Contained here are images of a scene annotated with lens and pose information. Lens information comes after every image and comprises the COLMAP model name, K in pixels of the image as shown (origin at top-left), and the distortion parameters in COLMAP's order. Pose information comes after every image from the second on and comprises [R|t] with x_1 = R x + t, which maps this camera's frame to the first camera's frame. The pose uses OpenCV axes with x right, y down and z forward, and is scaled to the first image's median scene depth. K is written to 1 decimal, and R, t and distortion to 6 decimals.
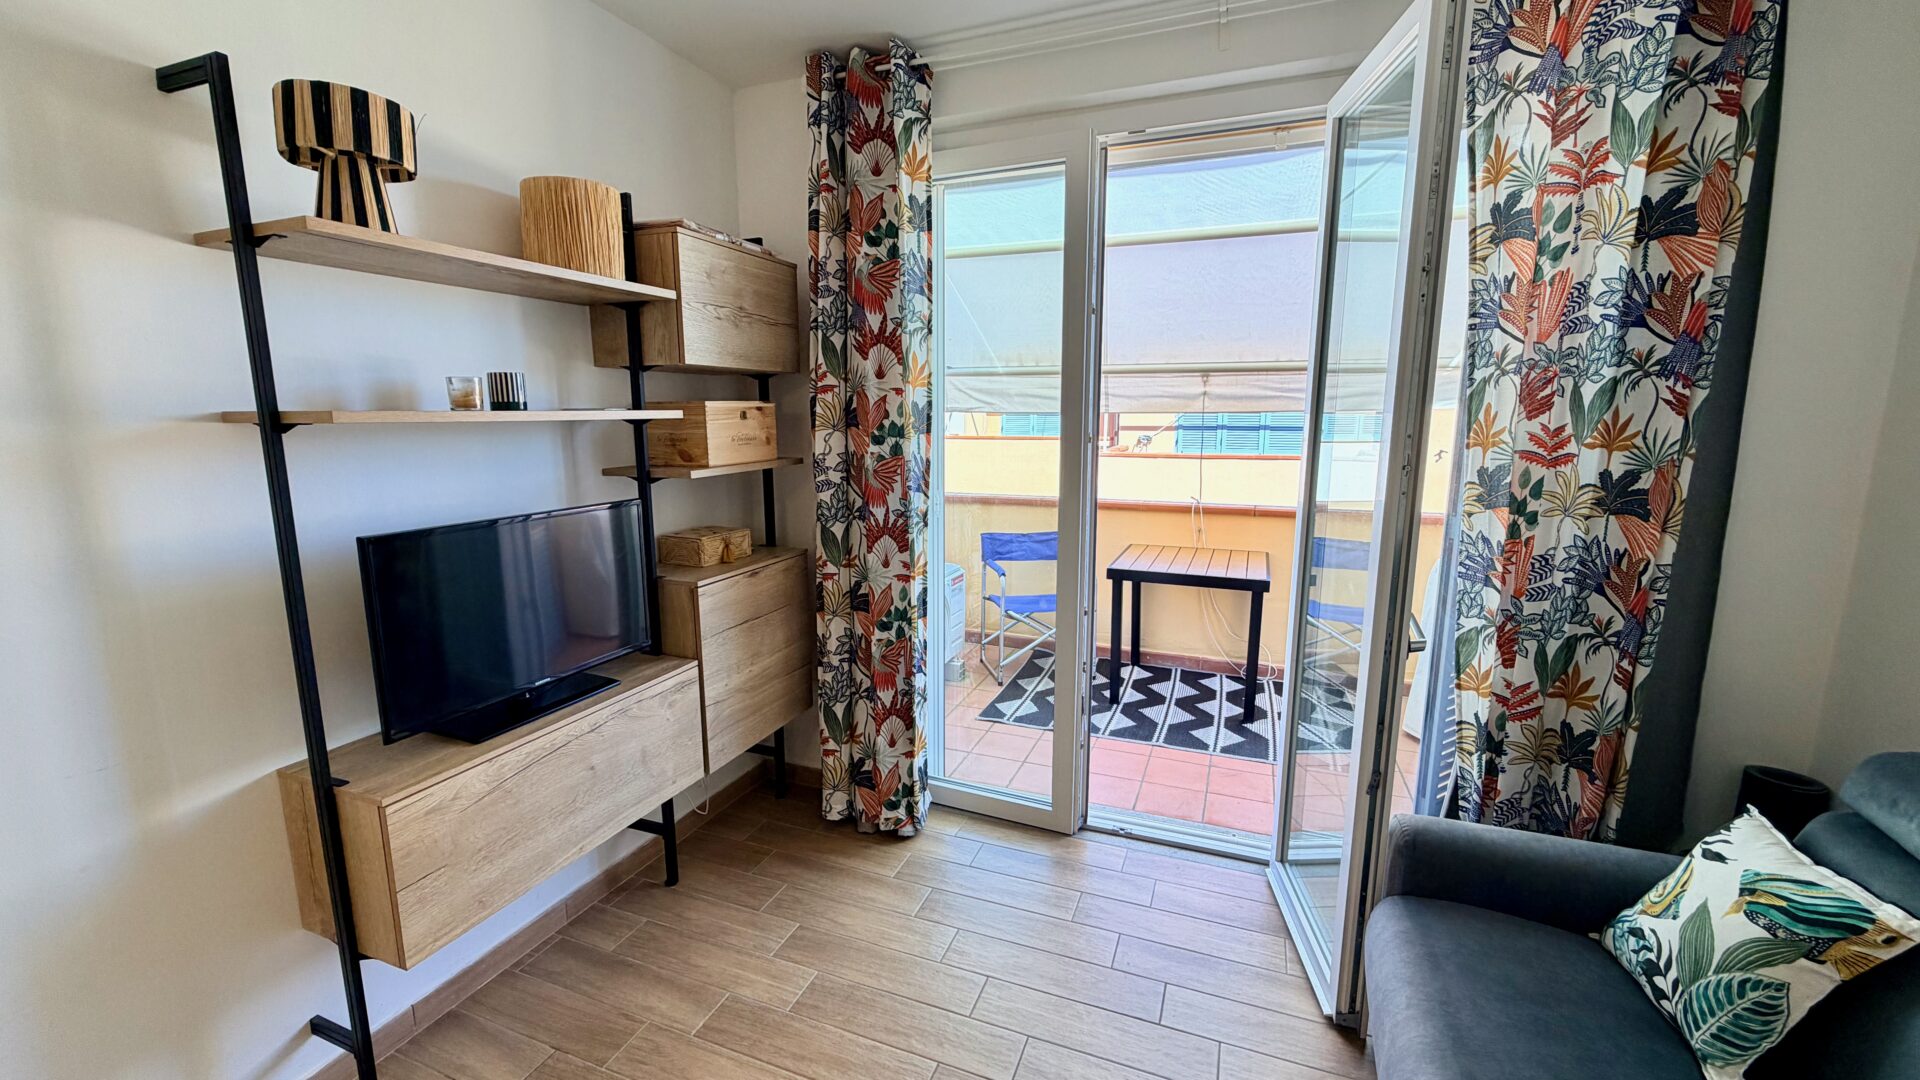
lens RADIAL K [[745.3, 0, 961.5], [0, 745.3, 536.7], [0, 0, 1]] dist [0.002779, -0.000102]
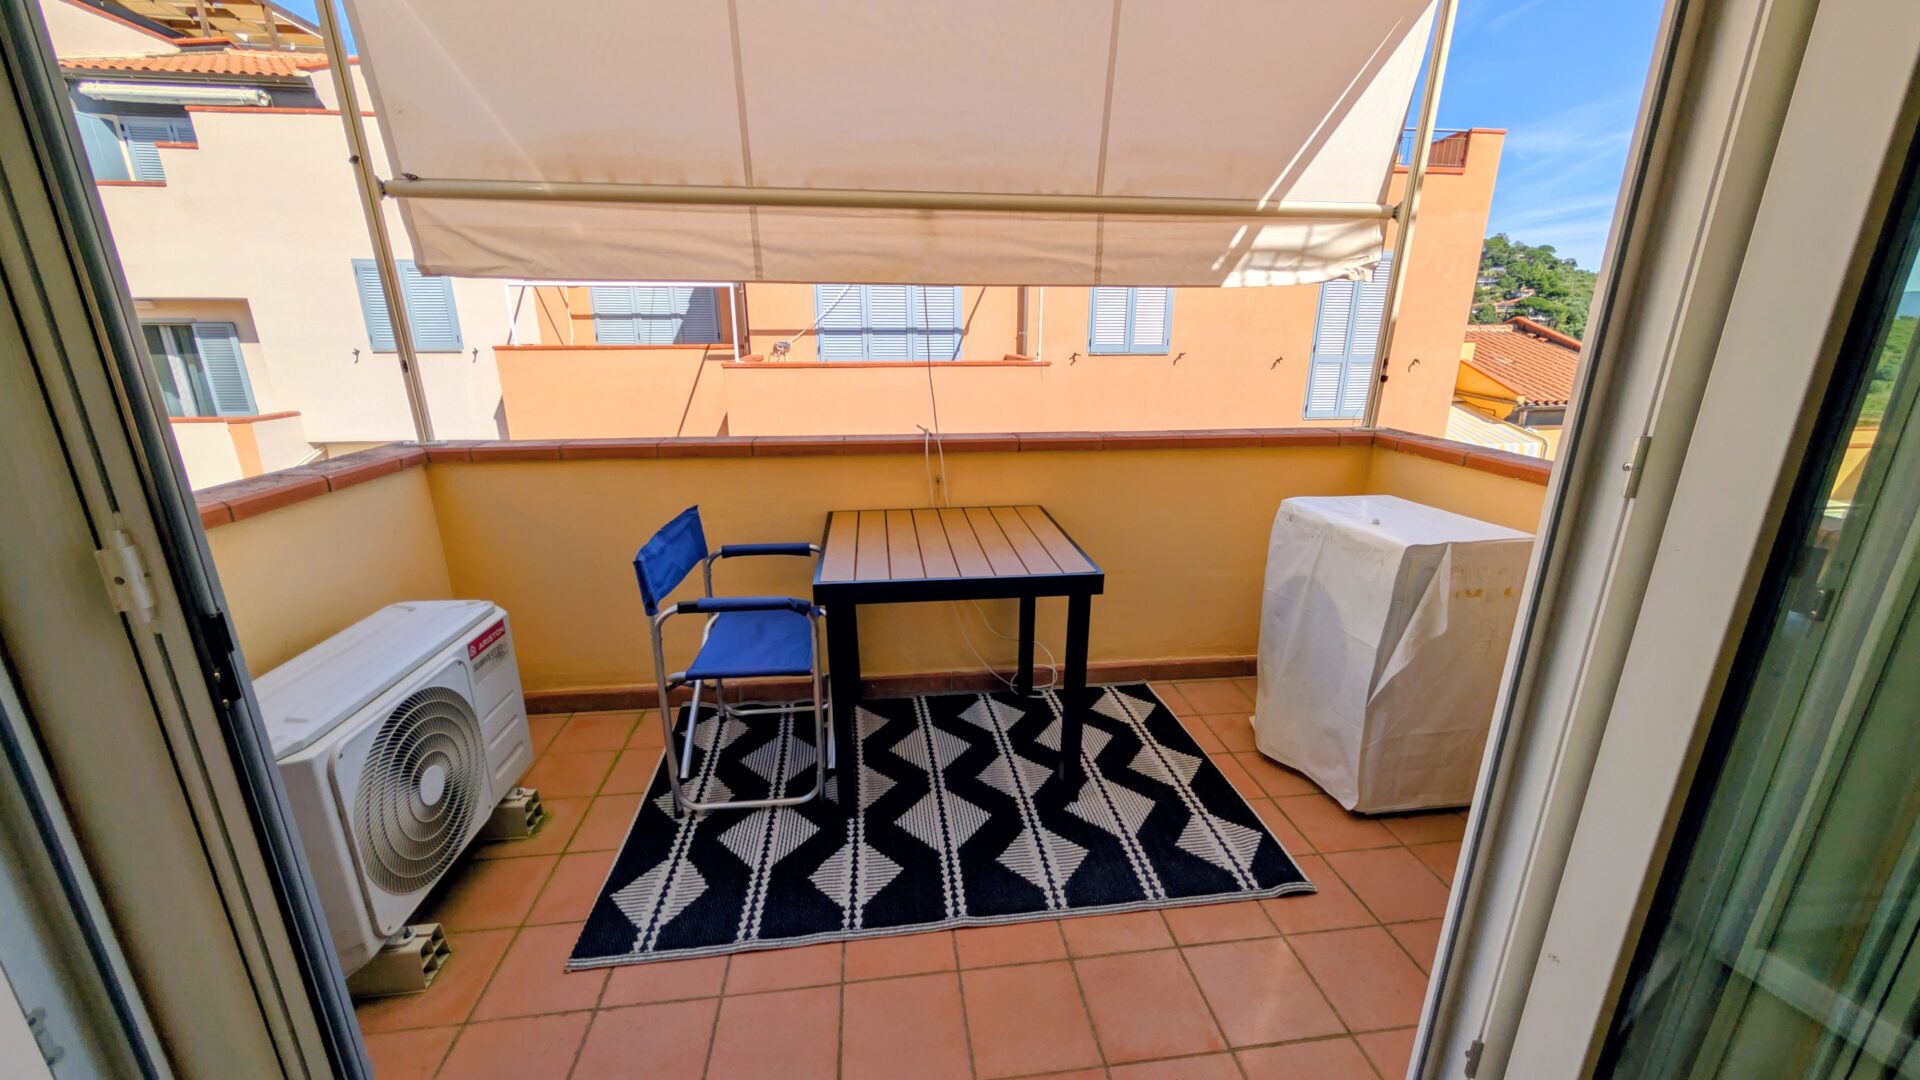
lens RADIAL K [[718.4, 0, 959.6], [0, 718.4, 544.1], [0, 0, 1]] dist [0.003243, -0.000543]
pose [[0.879457, -0.137200, 0.455775, 0.098045], [0.075974, 0.985742, 0.150135, -0.077776], [-0.469875, -0.097410, 0.877342, 0.806738]]
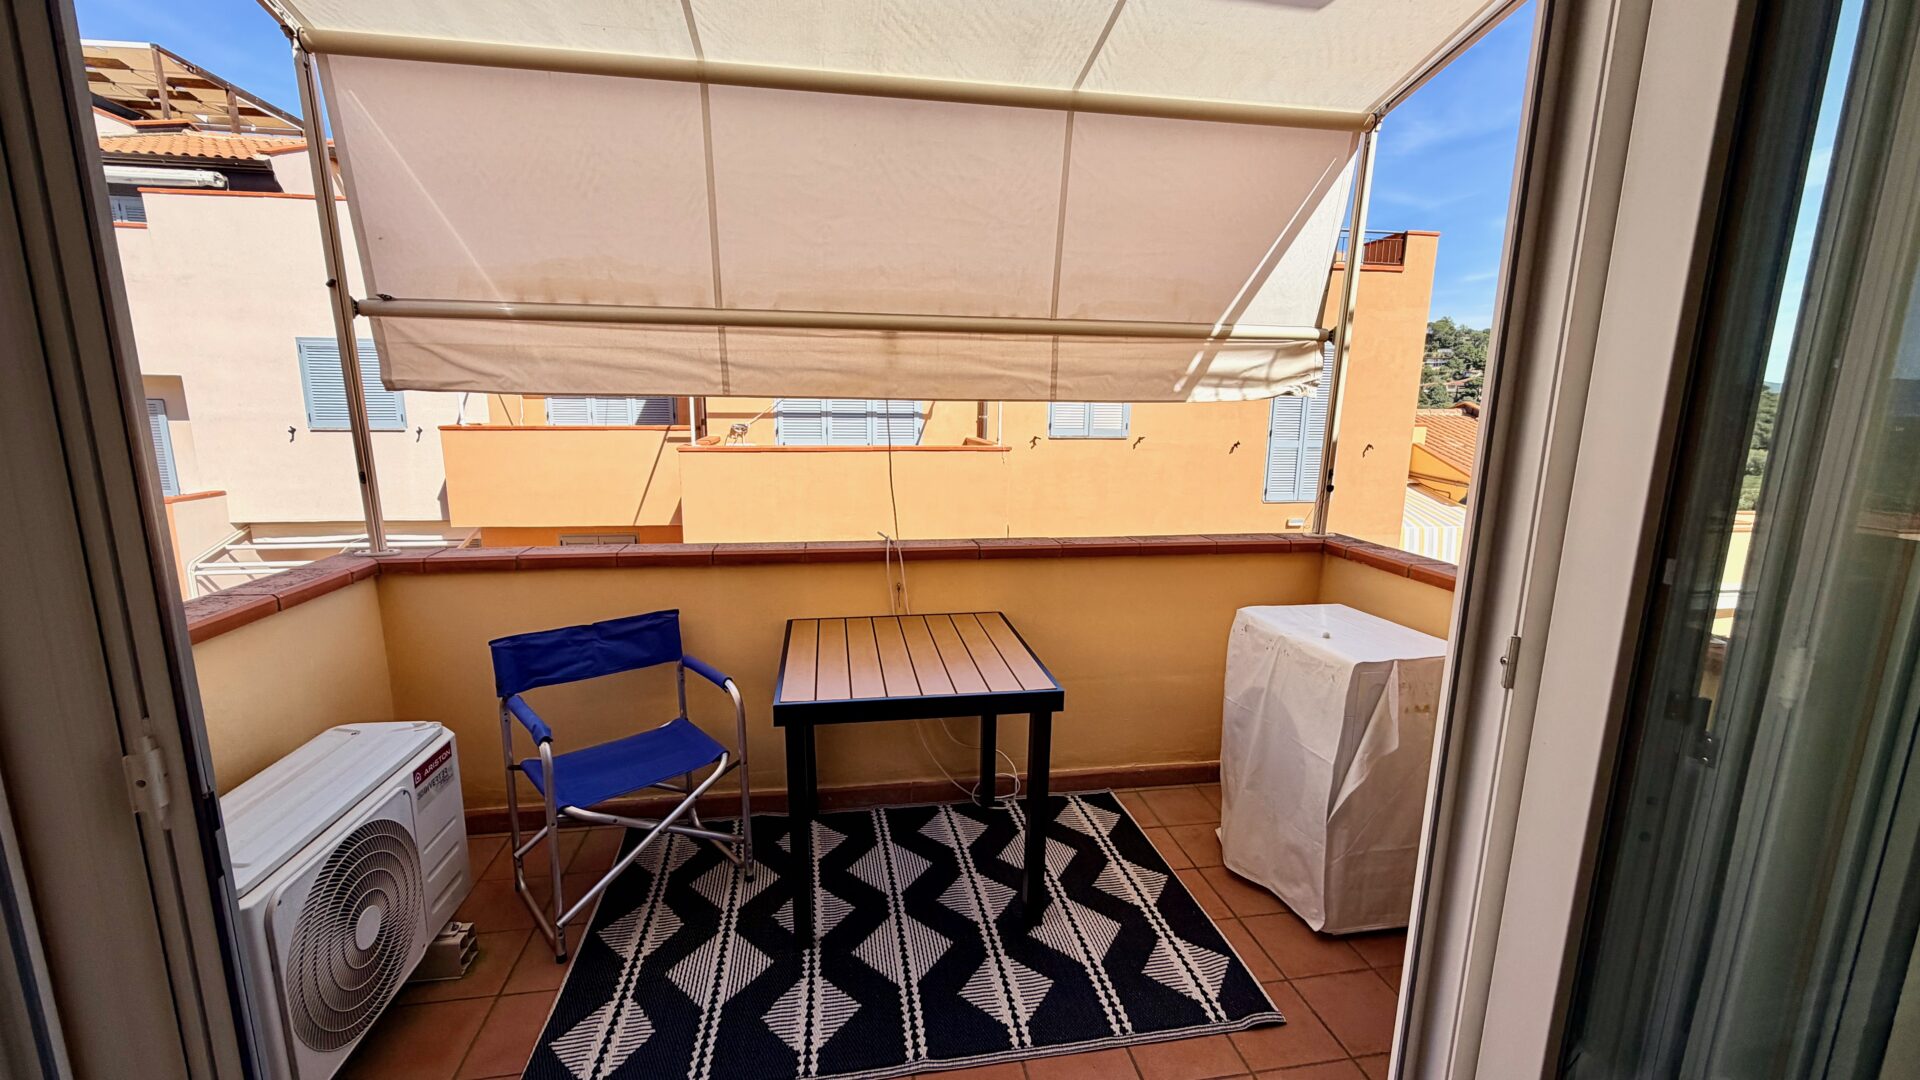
lens RADIAL K [[745.3, 0, 946.9], [0, 745.3, 543.3], [0, 0, 1]] dist [0.002779, -0.000102]
pose [[0.861682, -0.086492, 0.500023, 0.082278], [0.071964, 0.996237, 0.048310, -0.126867], [-0.502319, -0.005644, 0.864664, 0.773685]]
